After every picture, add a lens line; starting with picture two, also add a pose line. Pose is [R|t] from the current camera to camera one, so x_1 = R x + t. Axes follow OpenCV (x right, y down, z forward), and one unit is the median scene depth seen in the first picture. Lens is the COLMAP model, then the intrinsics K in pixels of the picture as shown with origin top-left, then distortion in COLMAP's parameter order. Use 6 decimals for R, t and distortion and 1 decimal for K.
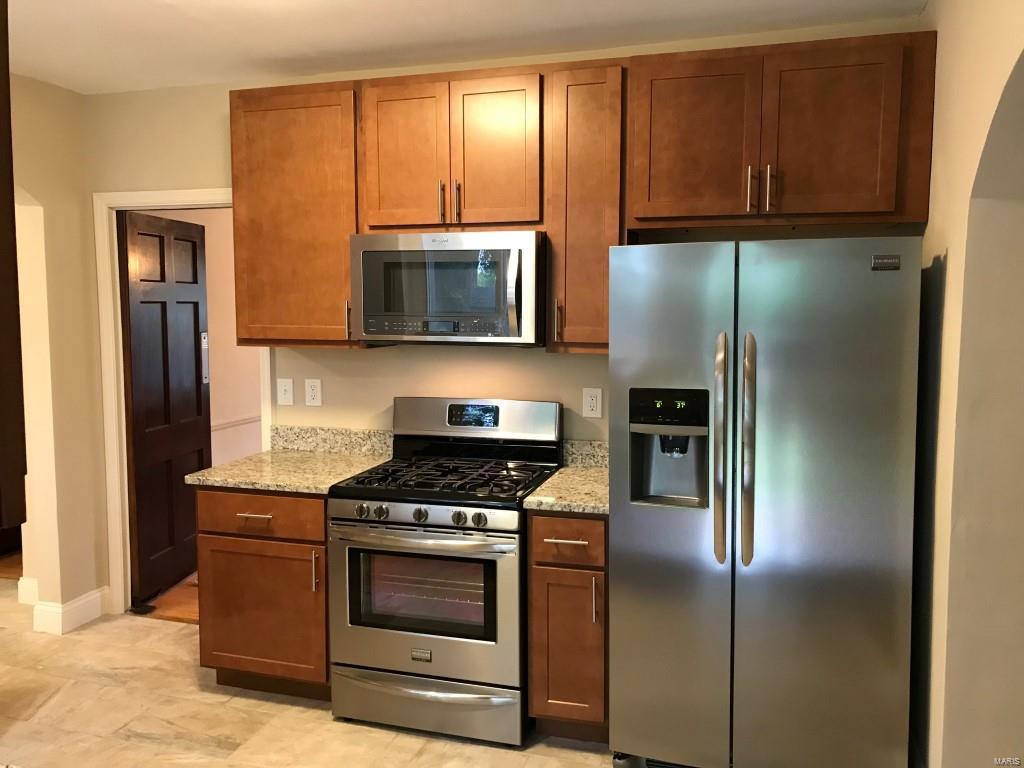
lens RADIAL K [[834.2, 0, 511.6], [0, 834.2, 383.2], [0, 0, 1]] dist [0.022023, -0.030918]
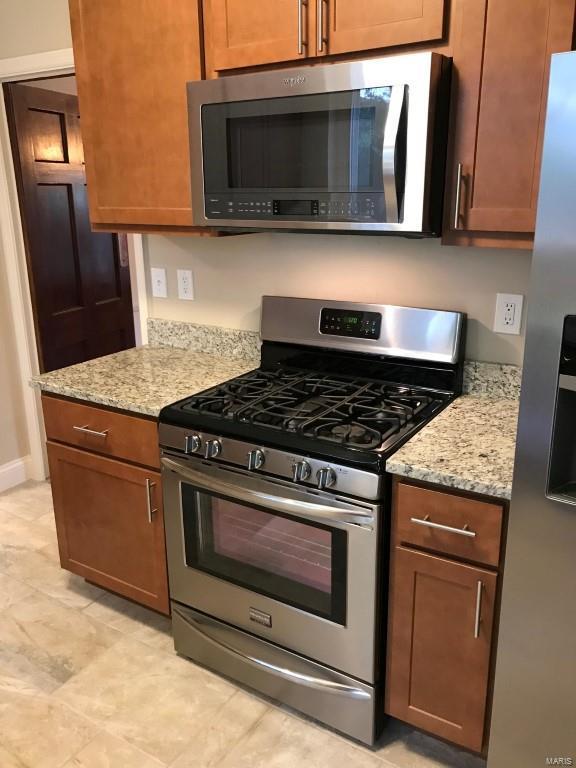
lens RADIAL K [[625.6, 0, 286.7], [0, 625.6, 381.9], [0, 0, 1]] dist [0.022023, -0.030918]
pose [[0.964106, 0.067360, -0.256831, 0.058836], [-0.015276, 0.979754, 0.199620, -0.027410], [0.265077, -0.188532, 0.945616, 0.442224]]
